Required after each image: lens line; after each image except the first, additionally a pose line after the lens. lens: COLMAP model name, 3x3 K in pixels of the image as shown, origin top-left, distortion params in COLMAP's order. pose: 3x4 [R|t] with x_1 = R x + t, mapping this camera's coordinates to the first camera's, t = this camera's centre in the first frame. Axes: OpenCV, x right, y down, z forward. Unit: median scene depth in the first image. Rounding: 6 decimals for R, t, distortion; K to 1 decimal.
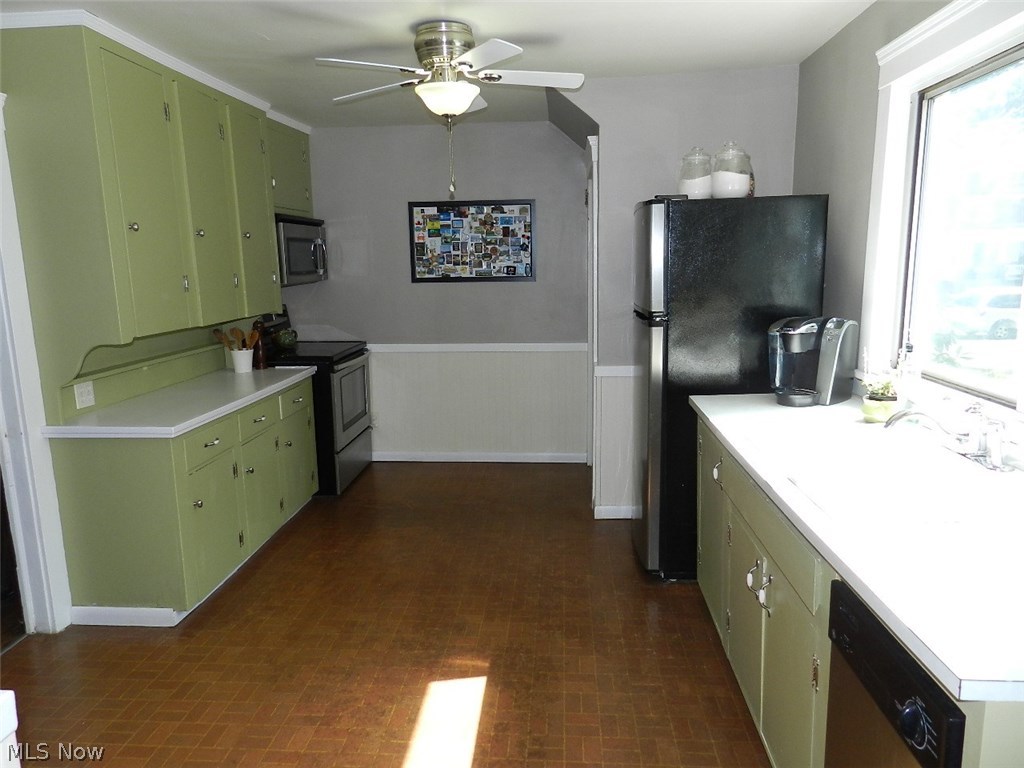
lens RADIAL K [[695.4, 0, 510.8], [0, 695.4, 387.7], [0, 0, 1]] dist [0.018130, 0.001406]
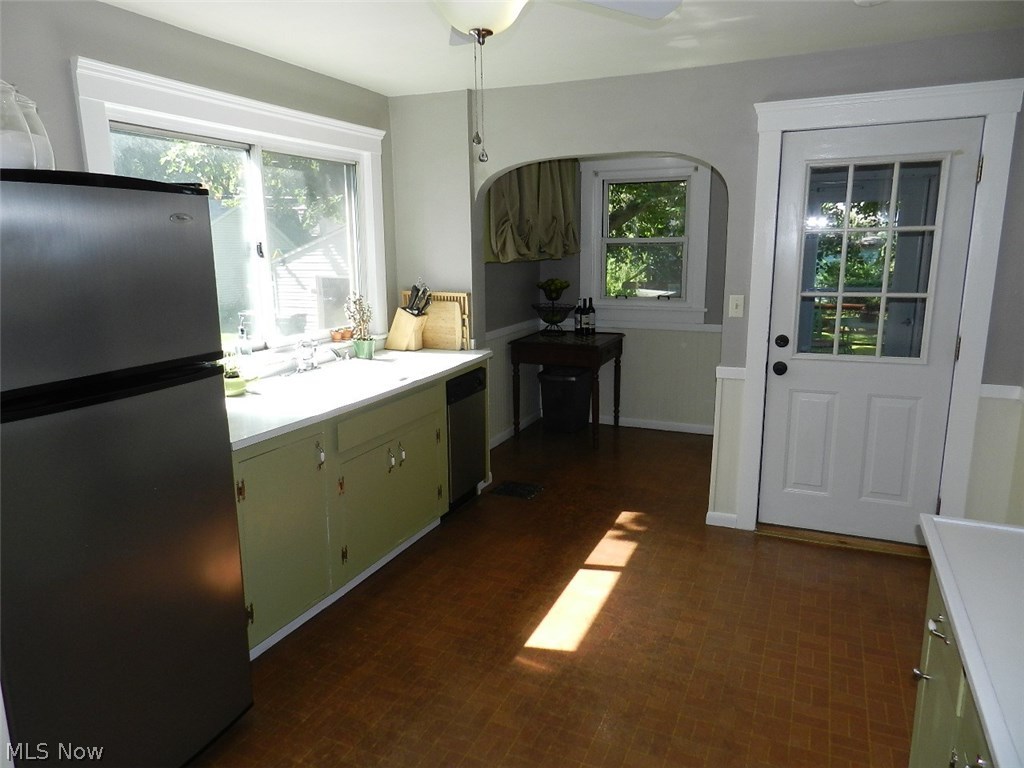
lens RADIAL K [[681.5, 0, 515.2], [0, 681.5, 384.6], [0, 0, 1]] dist [-0.000582, 0.000077]
pose [[-0.940547, -0.042735, 0.336965, -0.220610], [0.086810, 0.928863, 0.360109, -0.212959], [-0.328383, 0.367951, -0.869929, 1.085206]]
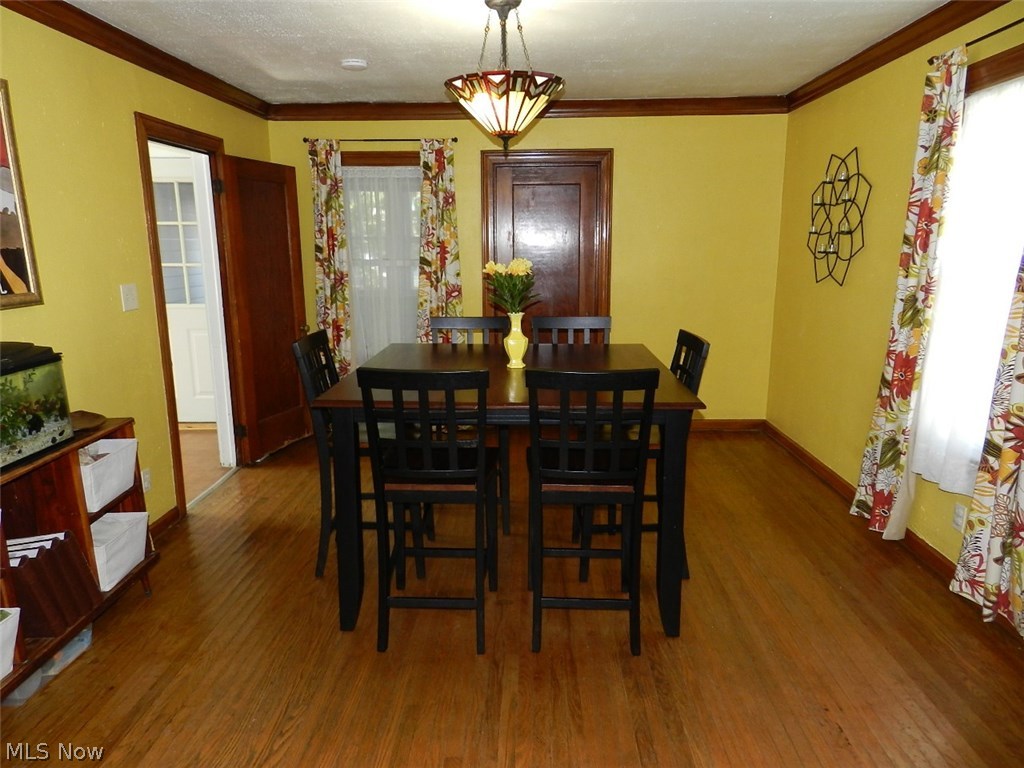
lens RADIAL K [[681.5, 0, 515.2], [0, 681.5, 384.6], [0, 0, 1]] dist [-0.000582, 0.000077]
pose [[-0.998310, 0.028980, -0.050381, -0.958628], [0.008009, 0.927147, 0.374612, -0.251506], [0.057567, 0.373575, -0.925812, 1.537478]]
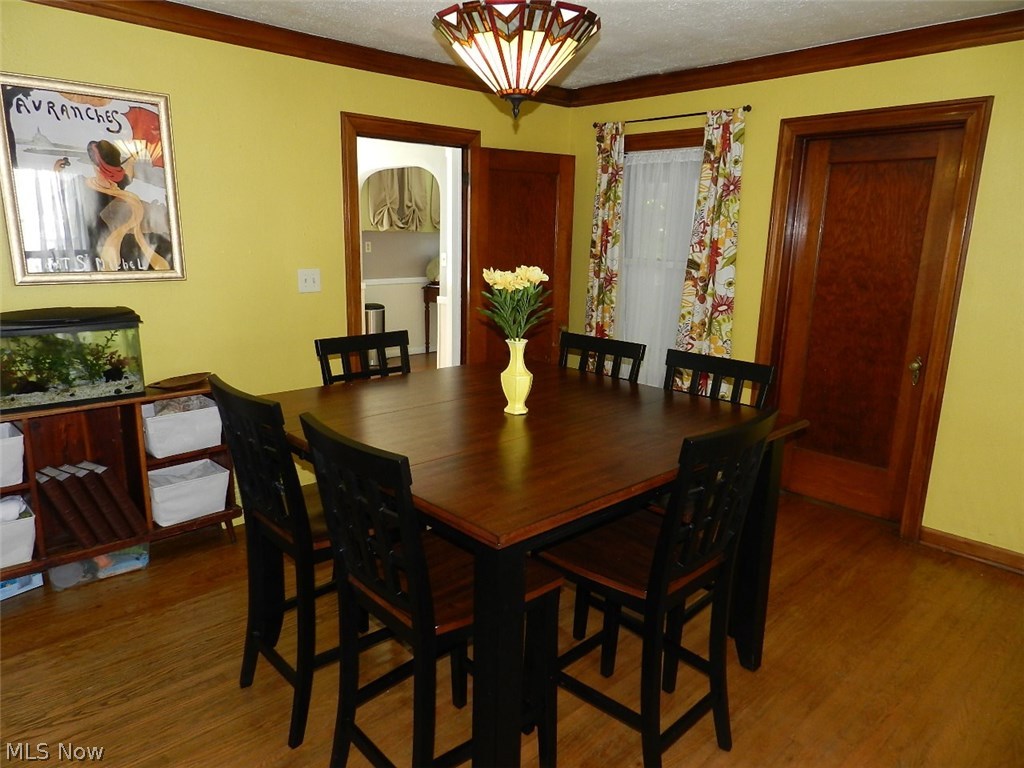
lens RADIAL K [[681.5, 0, 515.2], [0, 681.5, 384.6], [0, 0, 1]] dist [-0.000582, 0.000077]
pose [[-0.742273, -0.151476, 0.652752, -1.336617], [0.104614, 0.935976, 0.336162, -0.197360], [-0.661881, 0.317811, -0.678903, 1.218584]]
